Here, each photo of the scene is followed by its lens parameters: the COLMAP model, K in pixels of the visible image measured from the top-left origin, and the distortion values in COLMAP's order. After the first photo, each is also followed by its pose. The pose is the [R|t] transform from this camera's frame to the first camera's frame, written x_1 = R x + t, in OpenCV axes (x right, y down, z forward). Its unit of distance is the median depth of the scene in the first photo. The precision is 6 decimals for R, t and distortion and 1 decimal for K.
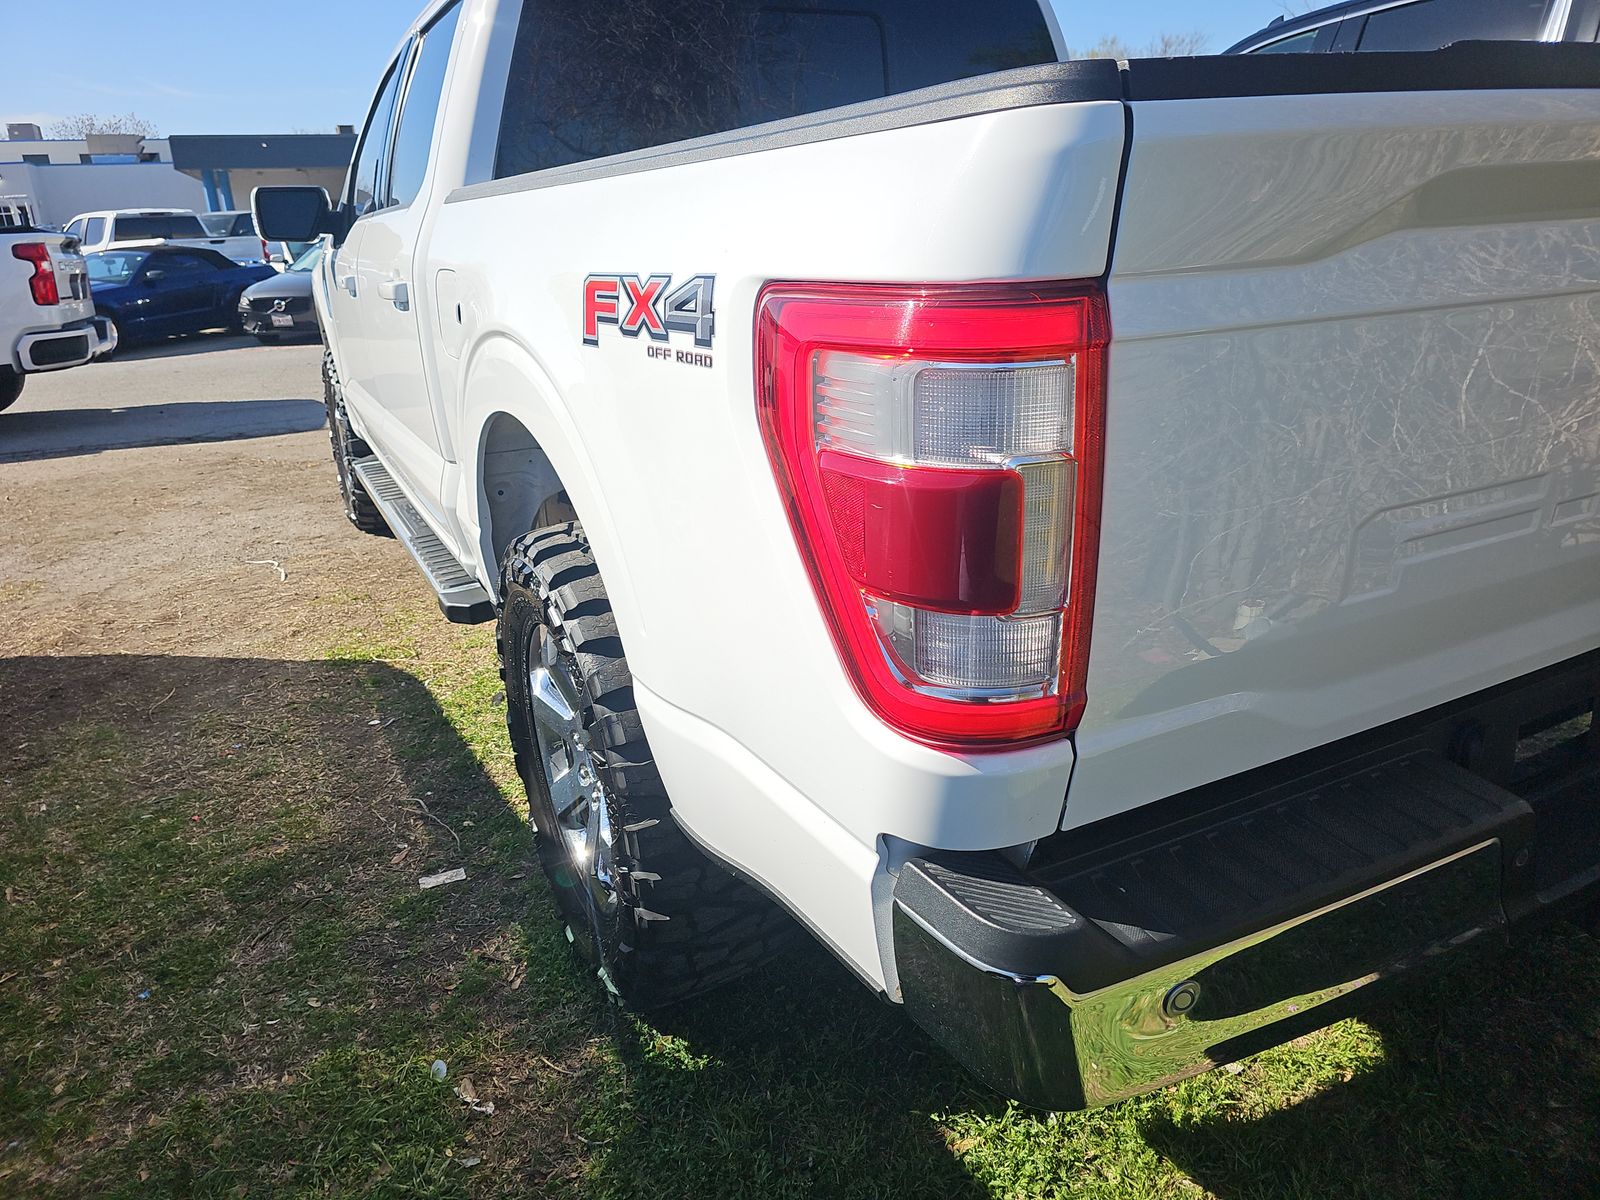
lens RADIAL K [[1081.1, 0, 804.5], [0, 1081.1, 597.2], [0, 0, 1]] dist [0.049411, -0.000744]
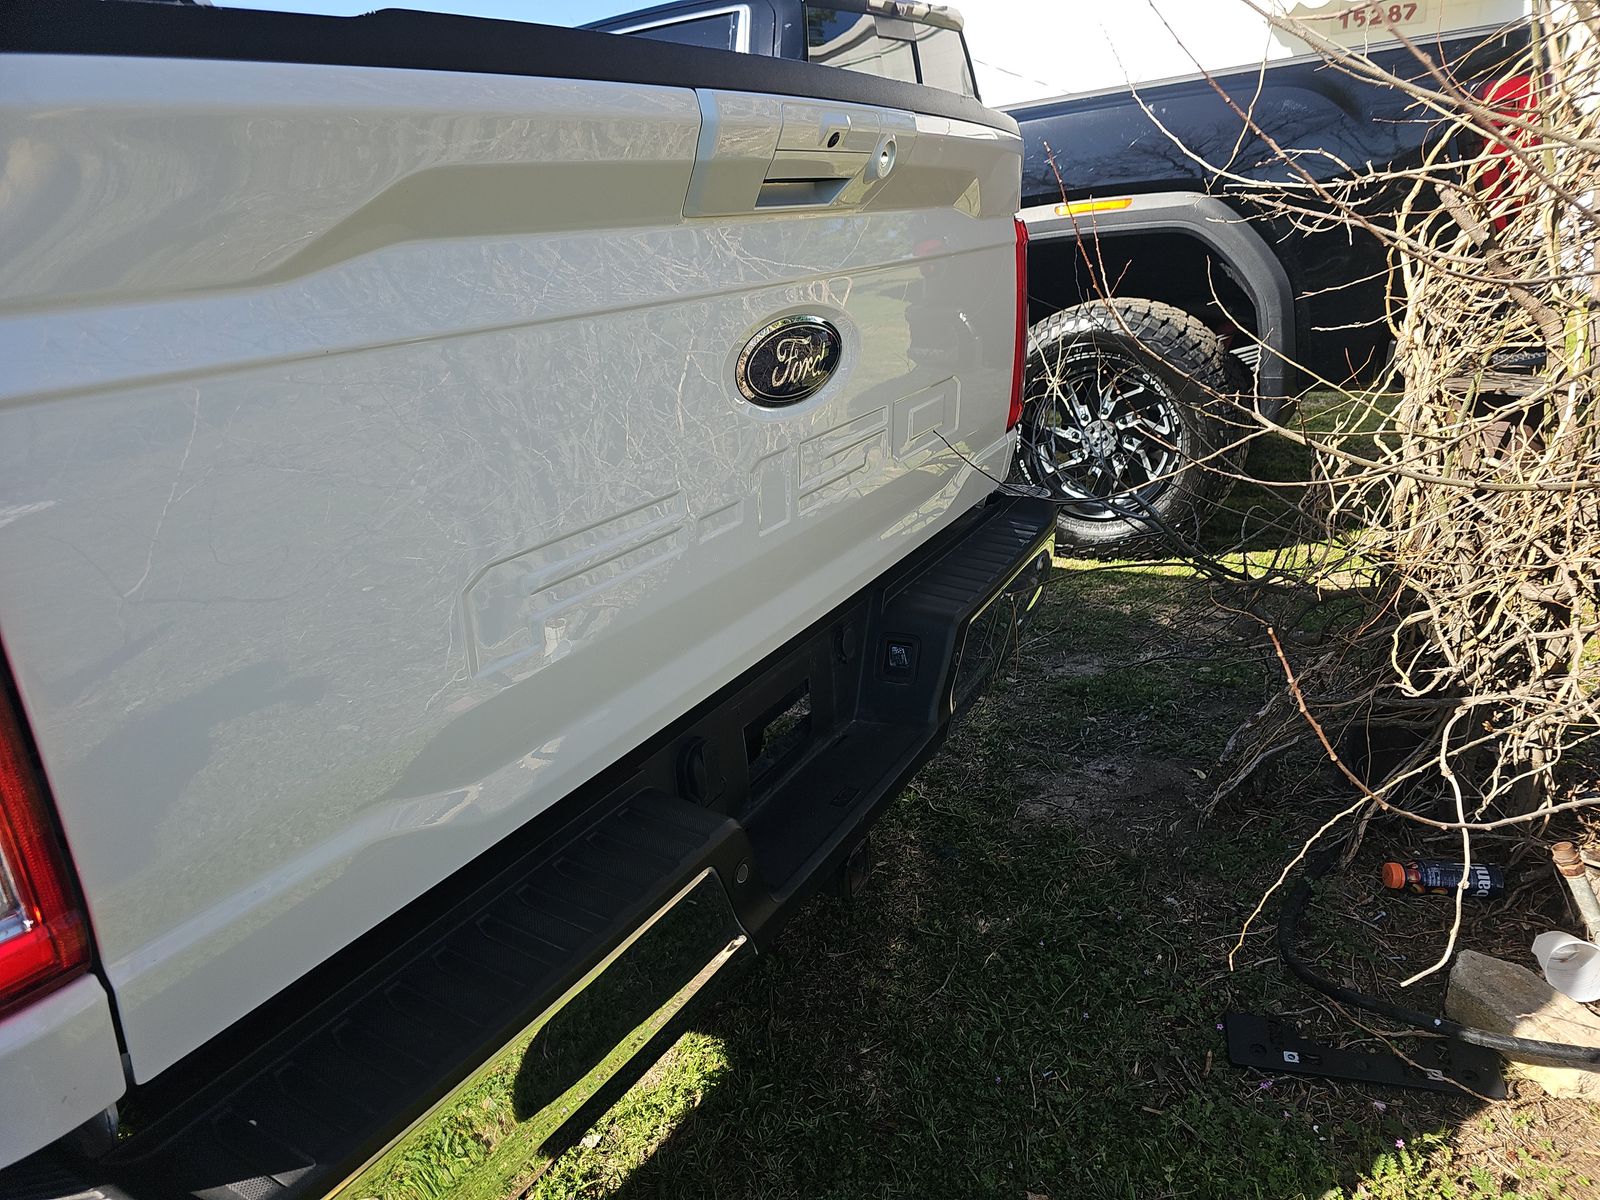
lens RADIAL K [[1081.1, 0, 804.5], [0, 1081.1, 597.2], [0, 0, 1]] dist [0.049411, -0.000744]
pose [[0.860143, -0.203963, 0.467496, 0.213293], [0.202830, 0.977757, 0.053398, -0.030980], [-0.467989, 0.048892, 0.882381, 0.085013]]
